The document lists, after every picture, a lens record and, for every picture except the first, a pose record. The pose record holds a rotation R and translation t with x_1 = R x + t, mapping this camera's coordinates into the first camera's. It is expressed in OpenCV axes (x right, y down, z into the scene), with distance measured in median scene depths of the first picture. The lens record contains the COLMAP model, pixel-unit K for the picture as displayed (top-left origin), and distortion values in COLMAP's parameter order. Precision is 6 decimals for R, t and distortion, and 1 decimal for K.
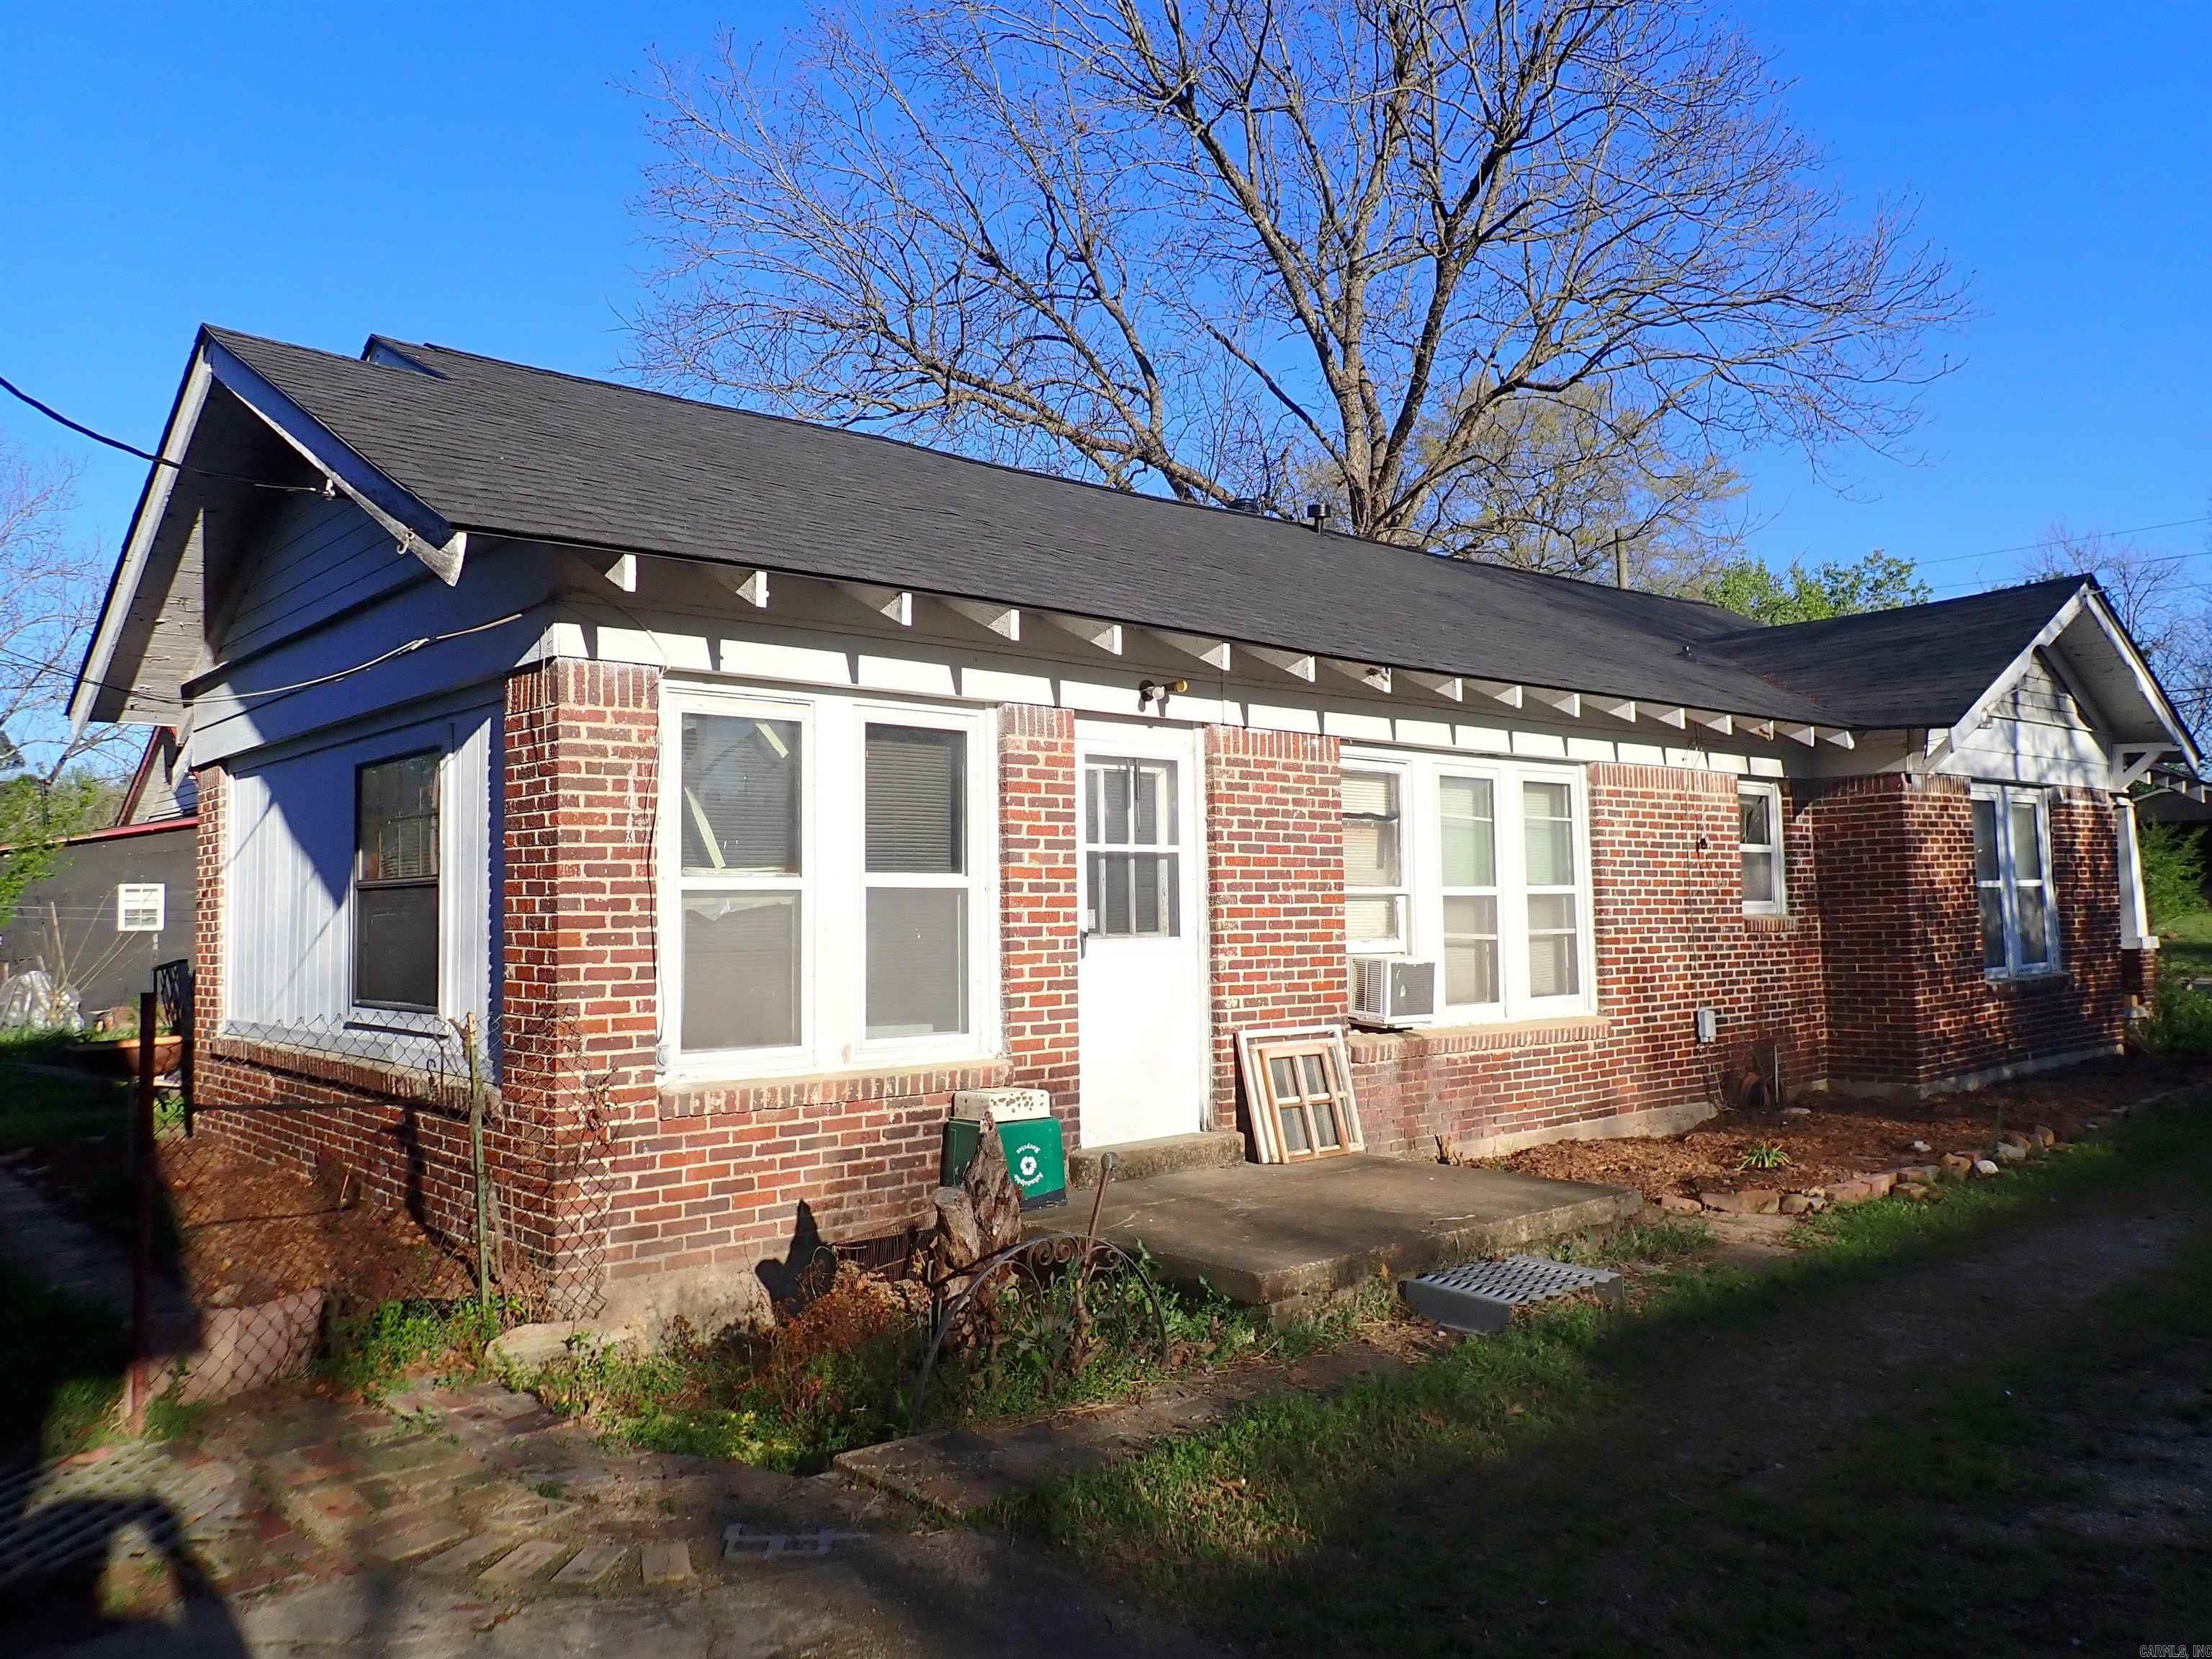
lens RADIAL K [[1663.1, 0, 1111.0], [0, 1663.1, 823.9], [0, 0, 1]] dist [0.011317, 0.000919]
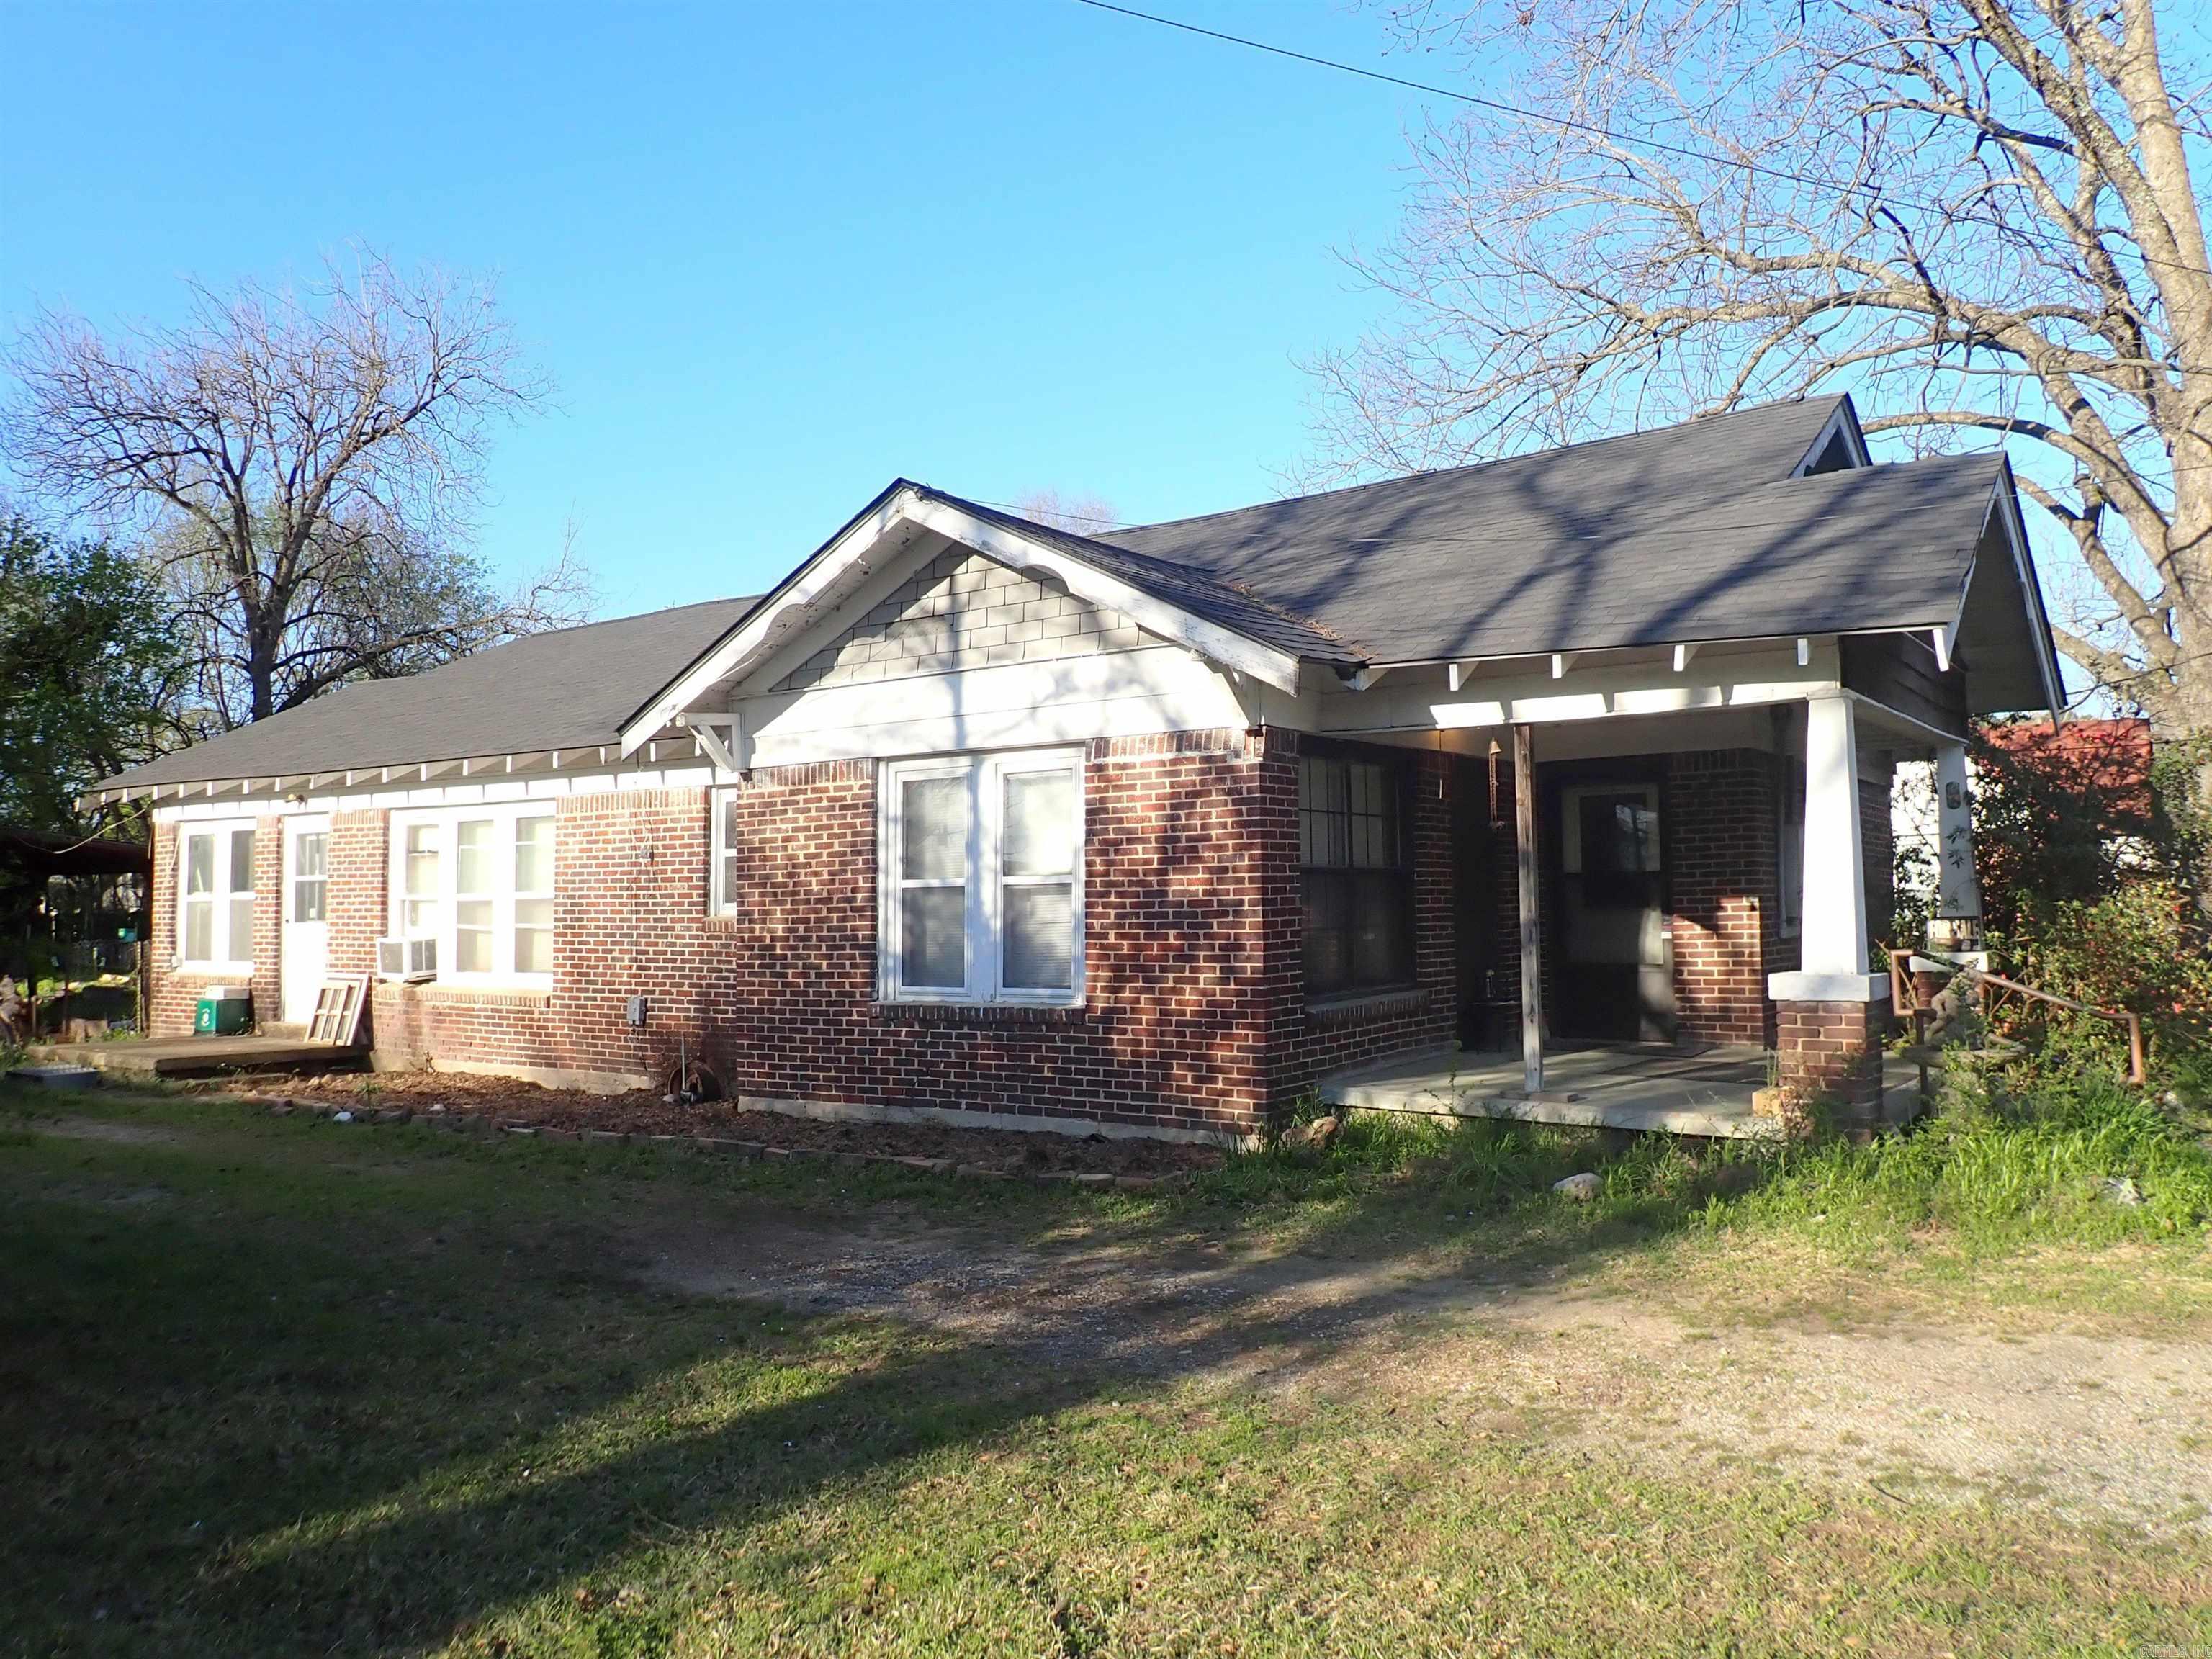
lens RADIAL K [[1663.1, 0, 1111.0], [0, 1663.1, 823.9], [0, 0, 1]] dist [0.011317, 0.000919]
pose [[0.226316, -0.061015, -0.972141, 2.642108], [0.035606, 0.997887, -0.054342, 0.111785], [0.973403, -0.022316, 0.228010, 1.789440]]
